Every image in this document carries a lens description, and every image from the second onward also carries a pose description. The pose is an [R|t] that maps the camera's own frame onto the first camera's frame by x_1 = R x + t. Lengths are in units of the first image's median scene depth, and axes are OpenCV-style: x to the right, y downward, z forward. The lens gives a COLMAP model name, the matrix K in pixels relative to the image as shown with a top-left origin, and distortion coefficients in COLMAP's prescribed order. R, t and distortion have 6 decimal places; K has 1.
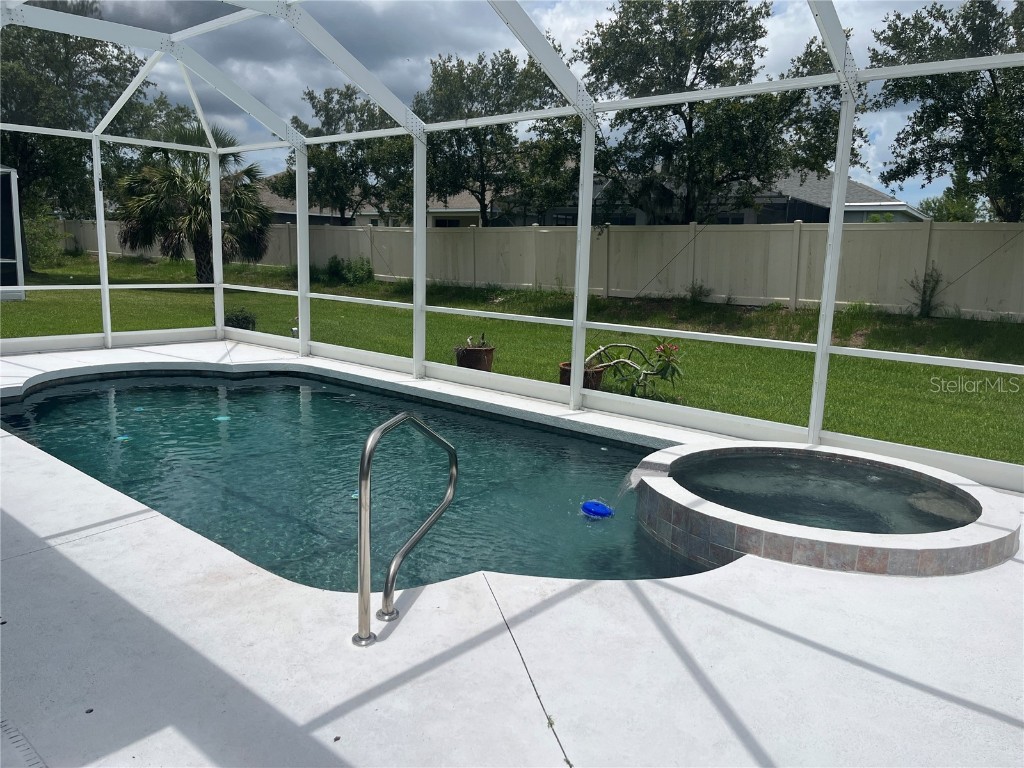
lens RADIAL K [[778.8, 0, 508.1], [0, 778.8, 388.2], [0, 0, 1]] dist [0.047184, -0.056809]
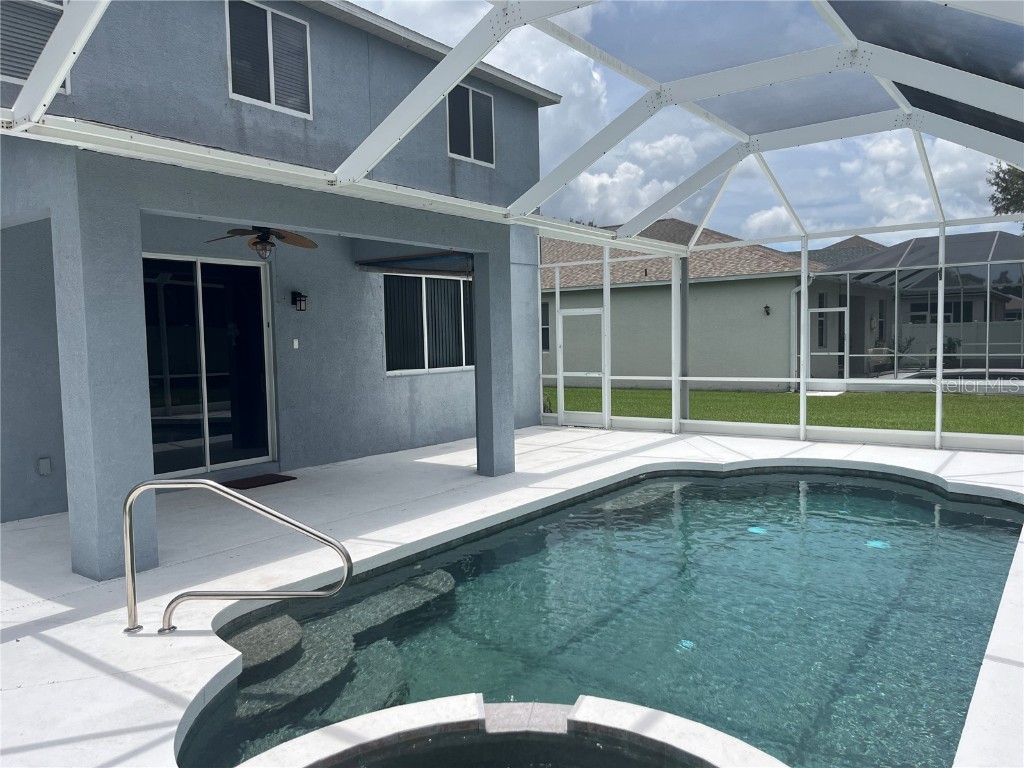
lens RADIAL K [[778.8, 0, 513.5], [0, 778.8, 383.7], [0, 0, 1]] dist [0.047184, -0.056809]
pose [[0.087901, 0.026006, -0.995790, 0.552568], [-0.149309, 0.988710, 0.012641, -0.099210], [0.984876, 0.147569, 0.090792, 0.663511]]
